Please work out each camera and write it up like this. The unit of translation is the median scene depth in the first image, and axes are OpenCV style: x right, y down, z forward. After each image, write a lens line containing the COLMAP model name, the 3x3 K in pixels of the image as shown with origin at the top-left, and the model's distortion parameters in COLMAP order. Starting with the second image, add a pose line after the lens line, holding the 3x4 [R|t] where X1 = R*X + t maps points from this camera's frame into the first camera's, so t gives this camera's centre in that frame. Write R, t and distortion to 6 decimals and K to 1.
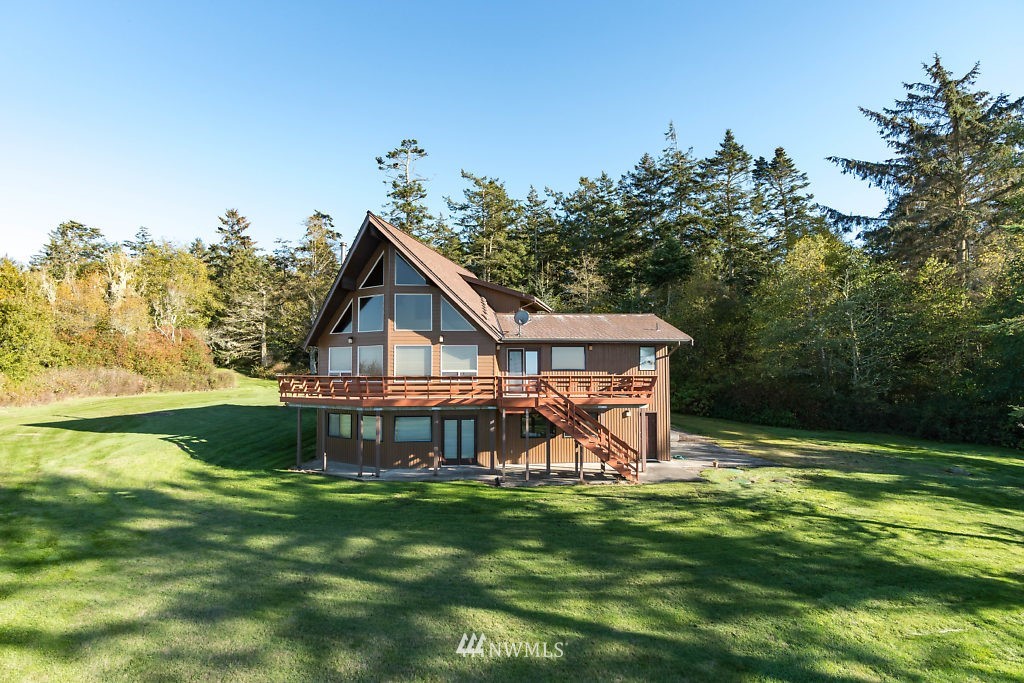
lens RADIAL K [[520.2, 0, 508.2], [0, 520.2, 358.4], [0, 0, 1]] dist [-0.003697, -0.000021]
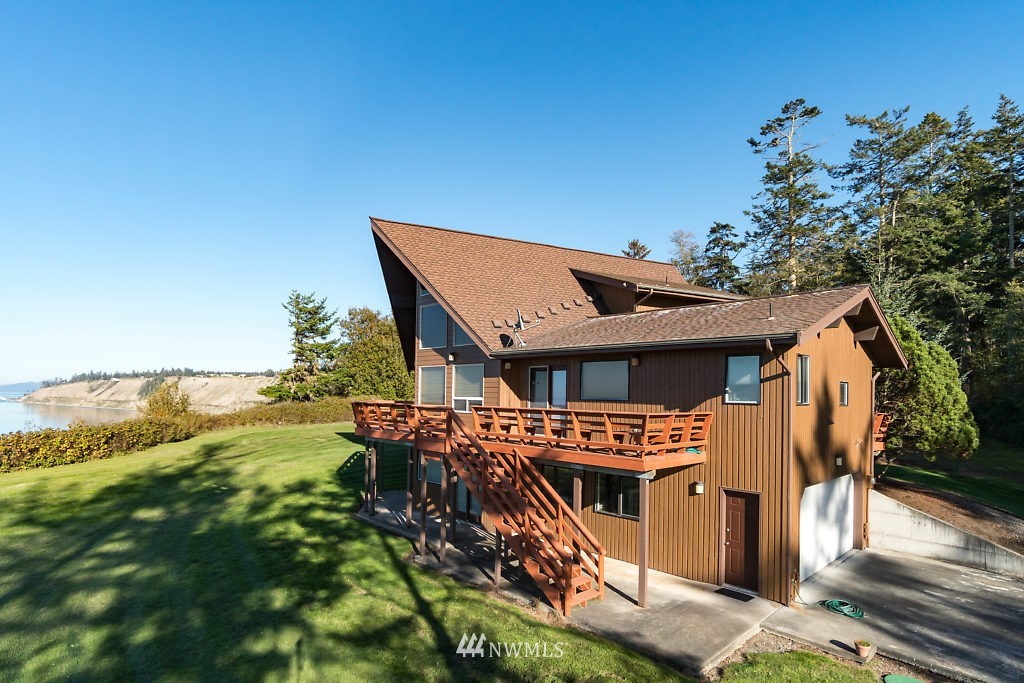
lens RADIAL K [[546.2, 0, 513.7], [0, 546.2, 389.1], [0, 0, 1]] dist [0.001088, 0.000854]
pose [[0.626375, 0.003057, -0.779516, 0.530725], [-0.003737, 0.999993, 0.000919, 0.008964], [0.779513, 0.002337, 0.626382, 0.520302]]
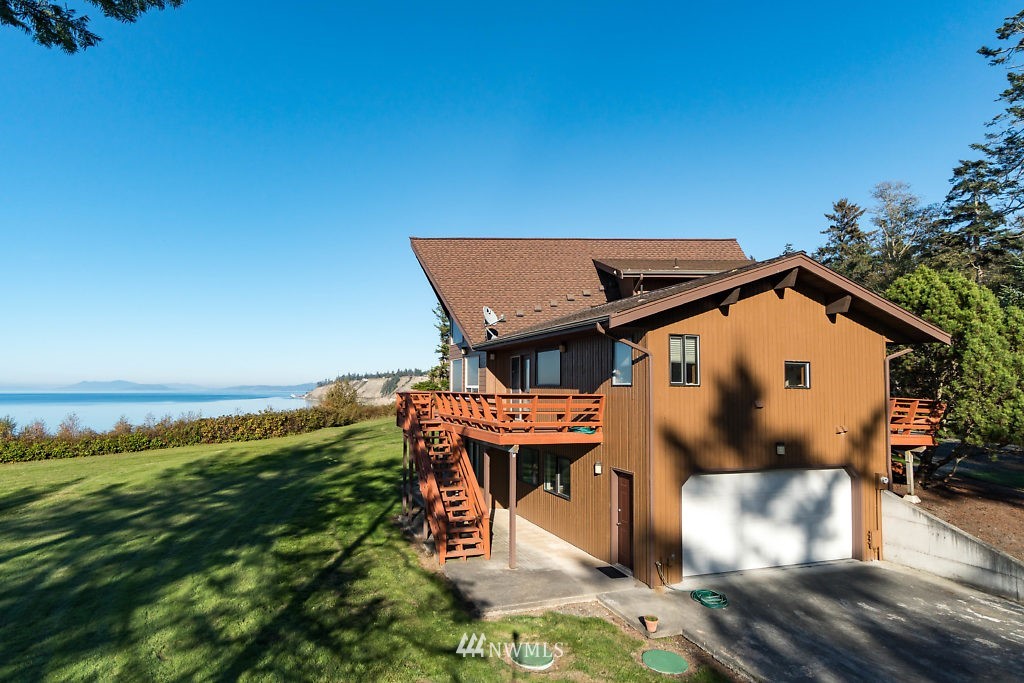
lens RADIAL K [[564.2, 0, 465.5], [0, 564.2, 369.3], [0, 0, 1]] dist [0.002846, 0.000878]
pose [[0.214677, -0.029868, -0.976228, 0.757231], [0.007886, 0.999553, -0.028847, 0.020954], [0.976653, -0.001505, 0.214816, 0.742768]]
